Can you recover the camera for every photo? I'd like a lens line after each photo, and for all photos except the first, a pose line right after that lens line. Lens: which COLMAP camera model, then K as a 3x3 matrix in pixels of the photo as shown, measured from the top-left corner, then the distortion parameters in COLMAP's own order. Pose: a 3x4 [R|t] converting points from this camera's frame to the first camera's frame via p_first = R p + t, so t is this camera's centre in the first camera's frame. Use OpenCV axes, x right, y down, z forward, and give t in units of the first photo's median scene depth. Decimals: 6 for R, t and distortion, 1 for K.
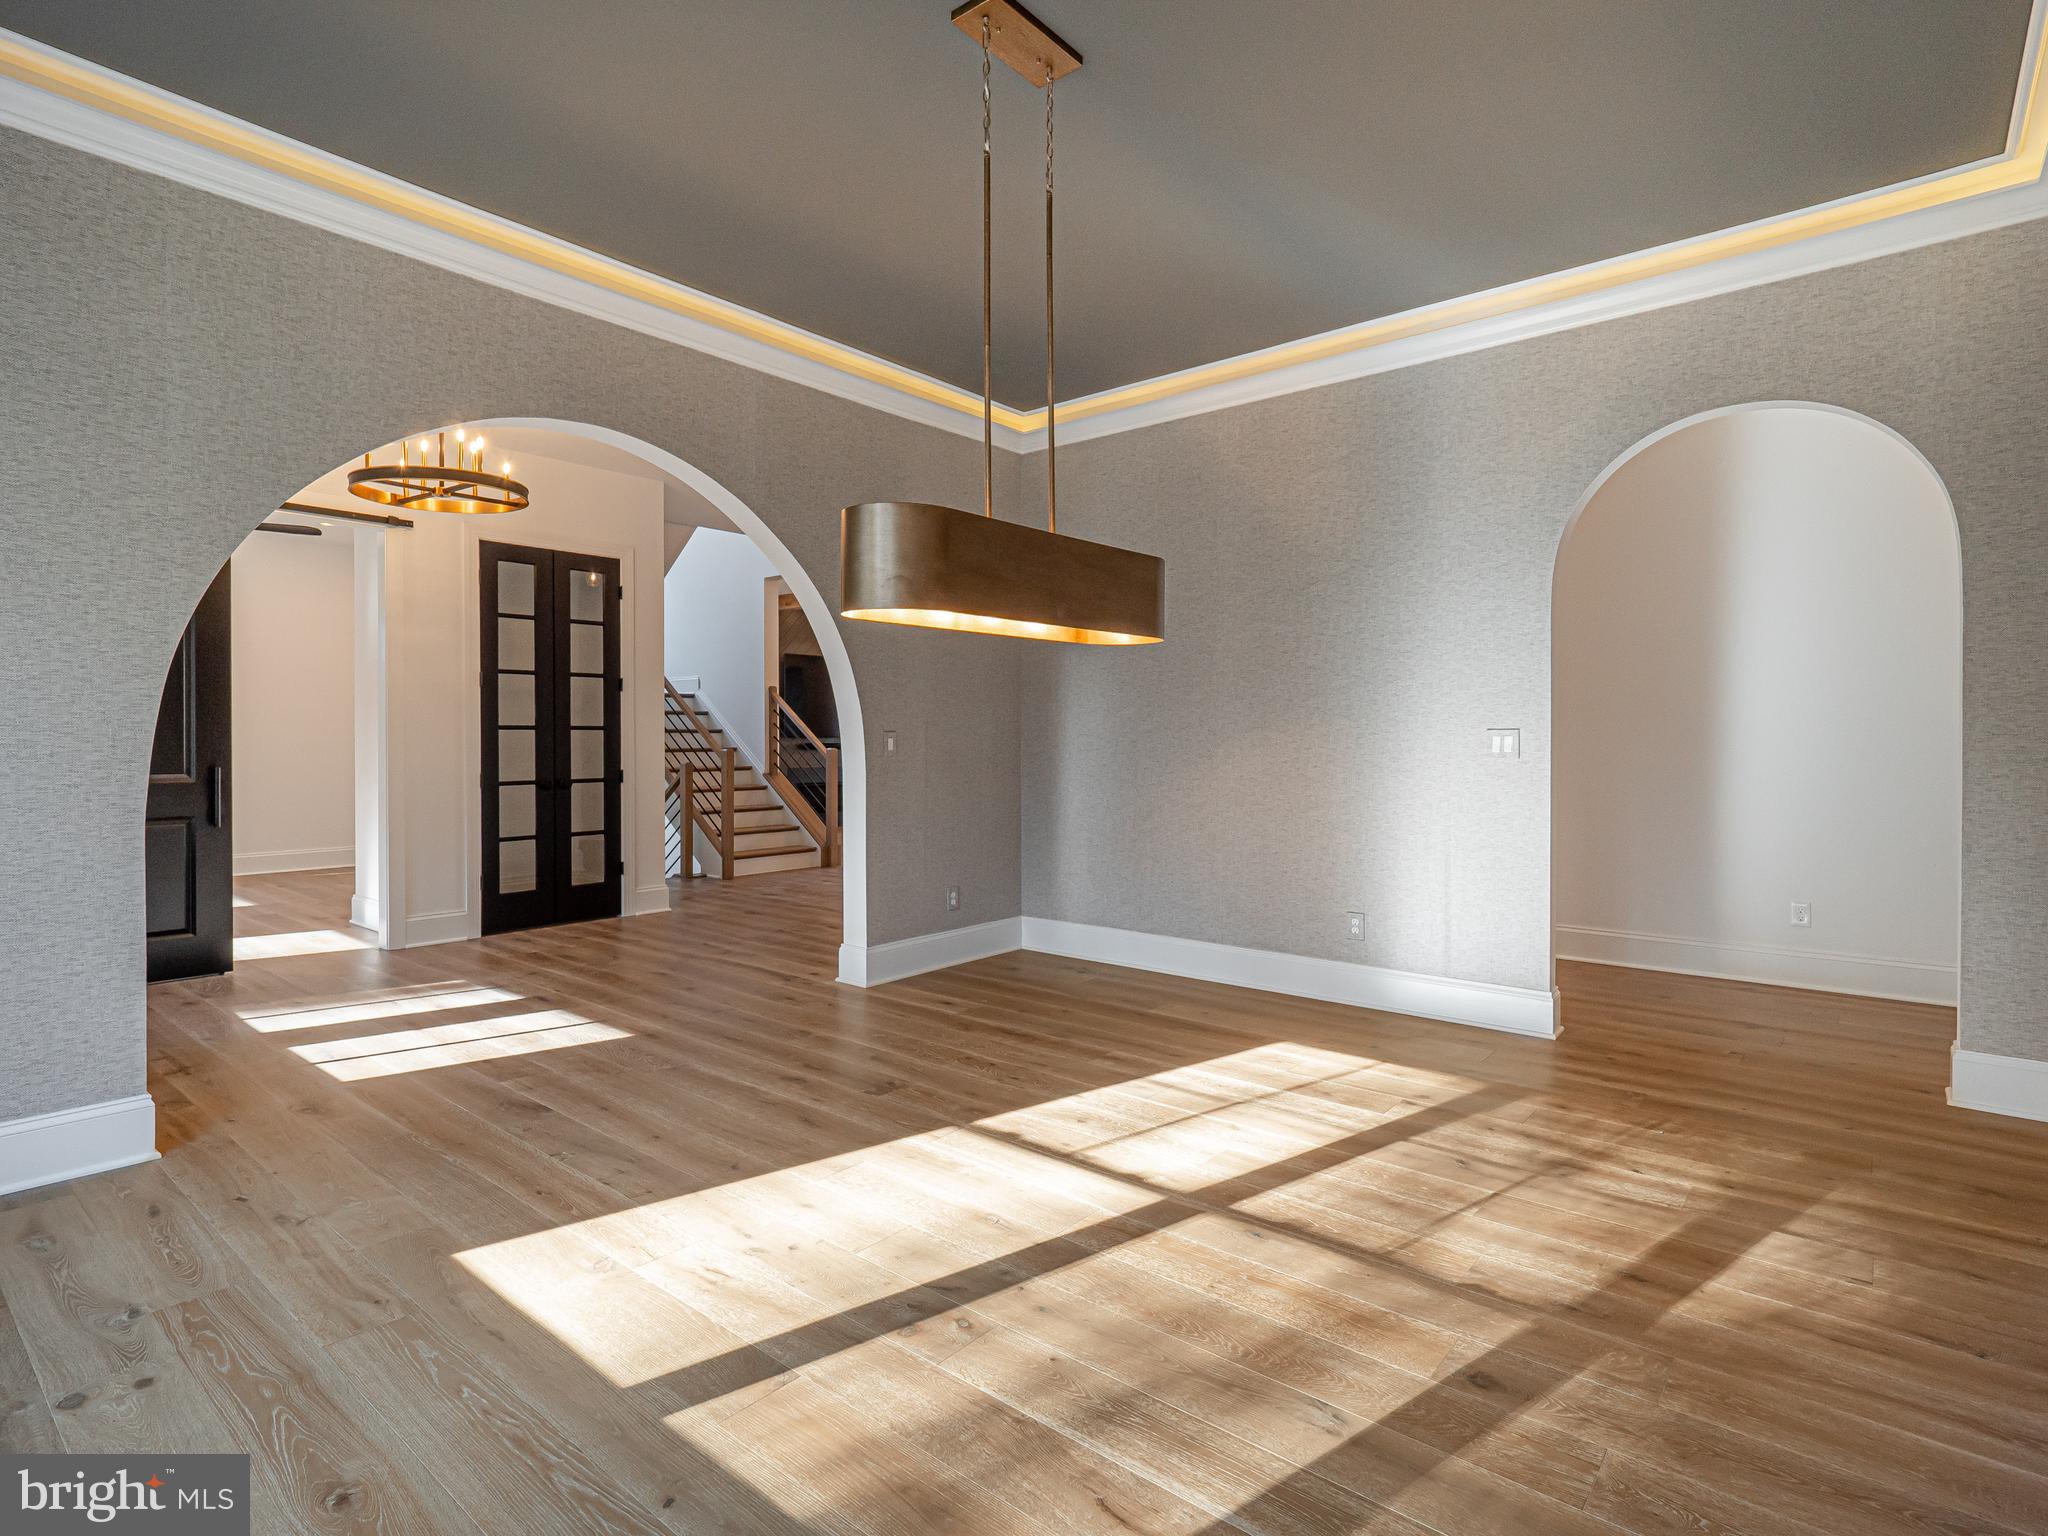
lens RADIAL K [[1049.7, 0, 1022.9], [0, 1049.7, 758.6], [0, 0, 1]] dist [-0.003627, -0.000736]
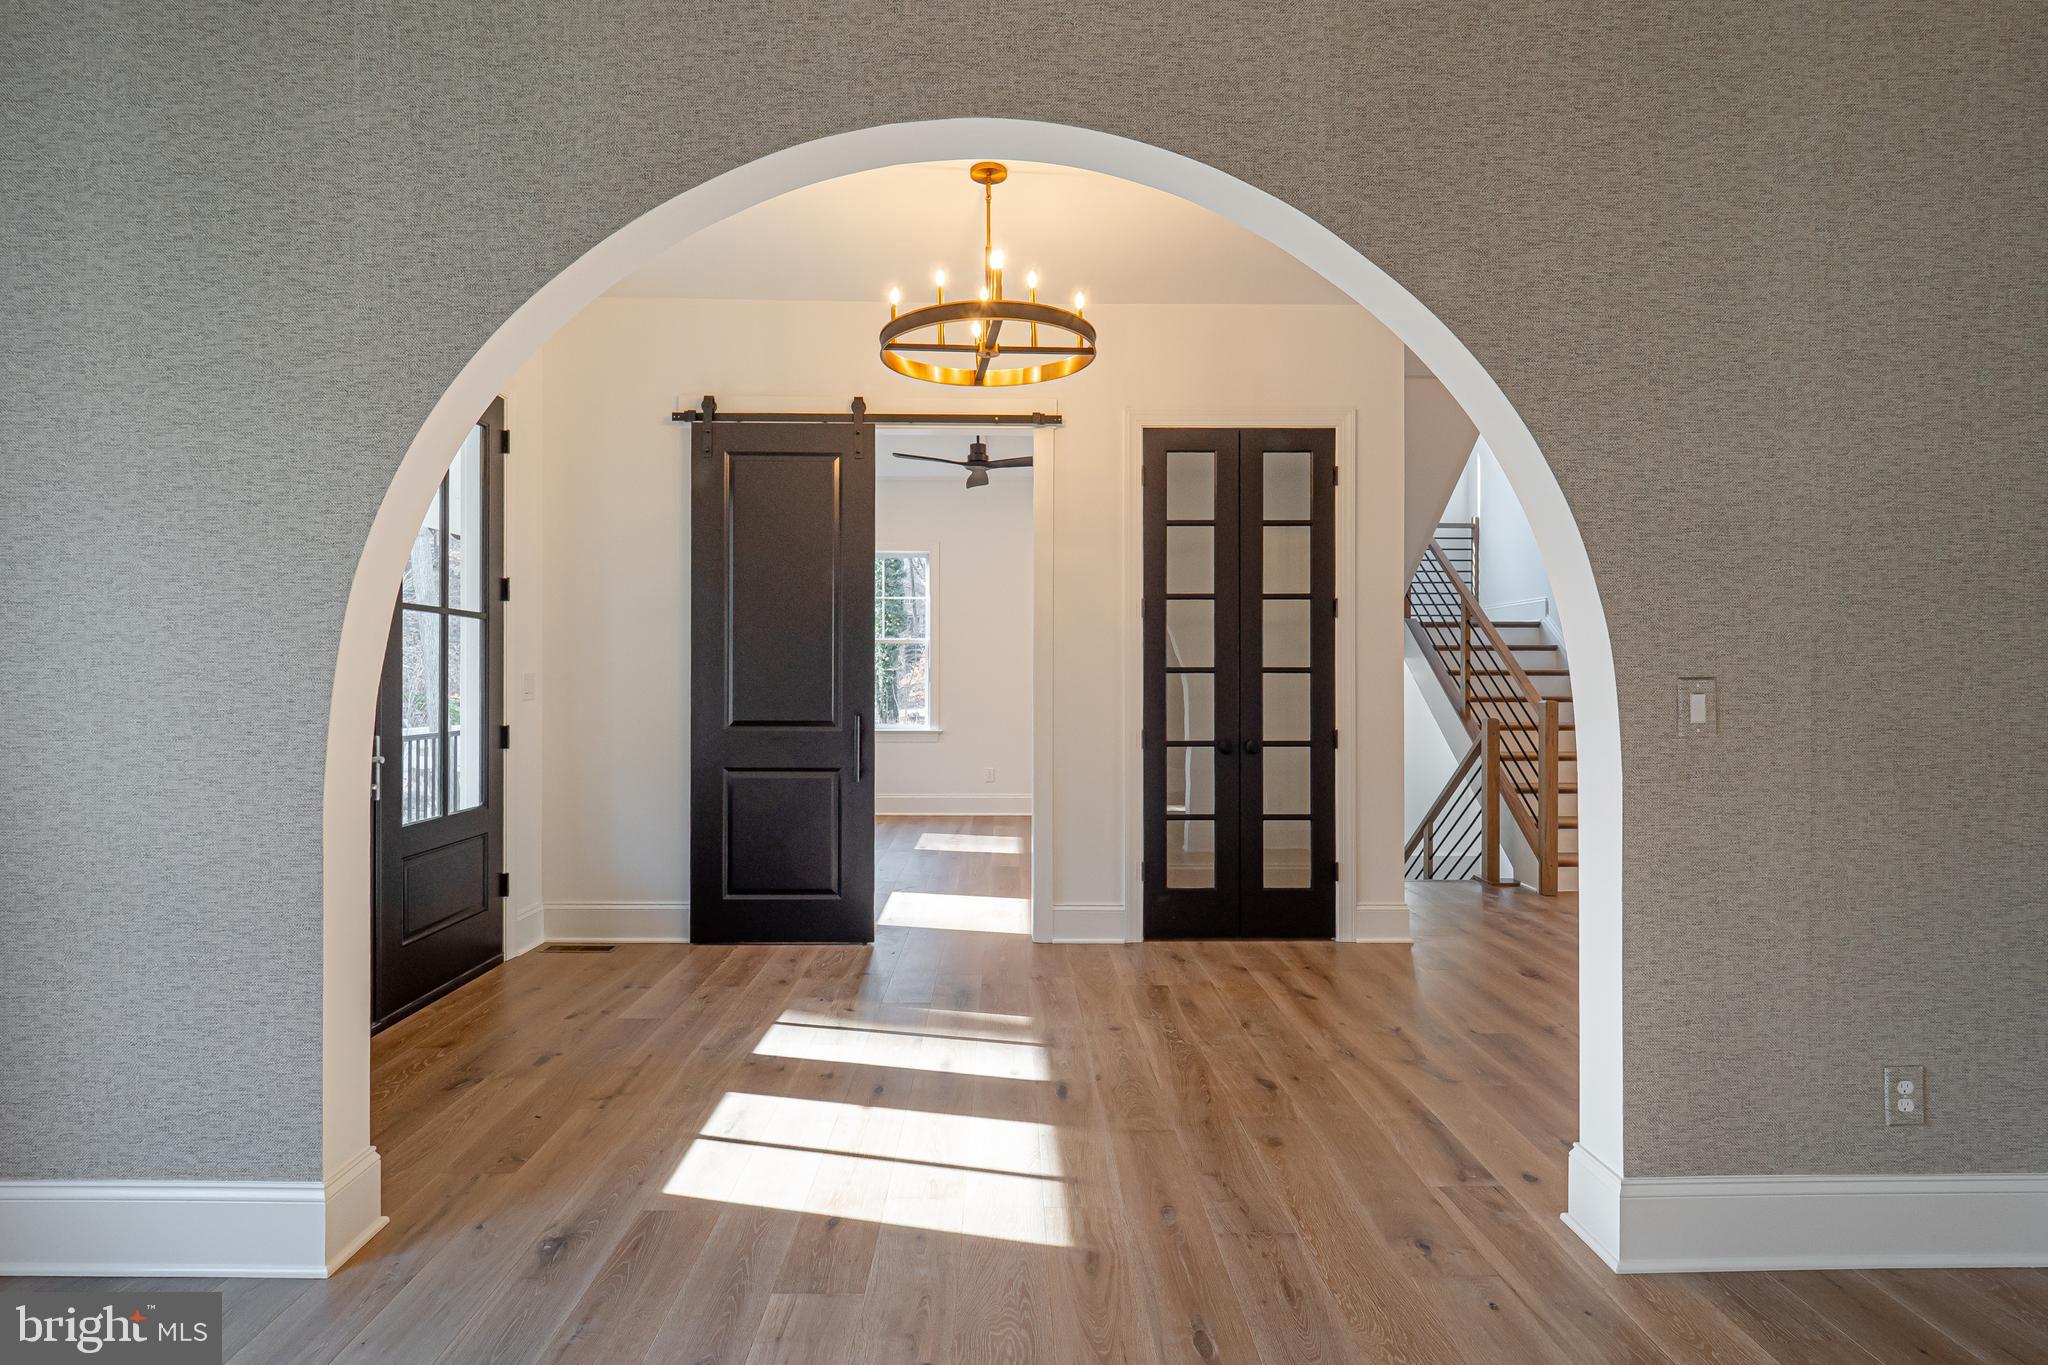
lens RADIAL K [[1061.5, 0, 1020.3], [0, 1061.5, 675.4], [0, 0, 1]] dist [-0.002363, -0.000445]
pose [[0.654529, 0.000172, -0.756037, 0.014629], [-0.016885, 0.999754, -0.014391, -0.012529], [0.755849, 0.022185, 0.654370, 0.404859]]
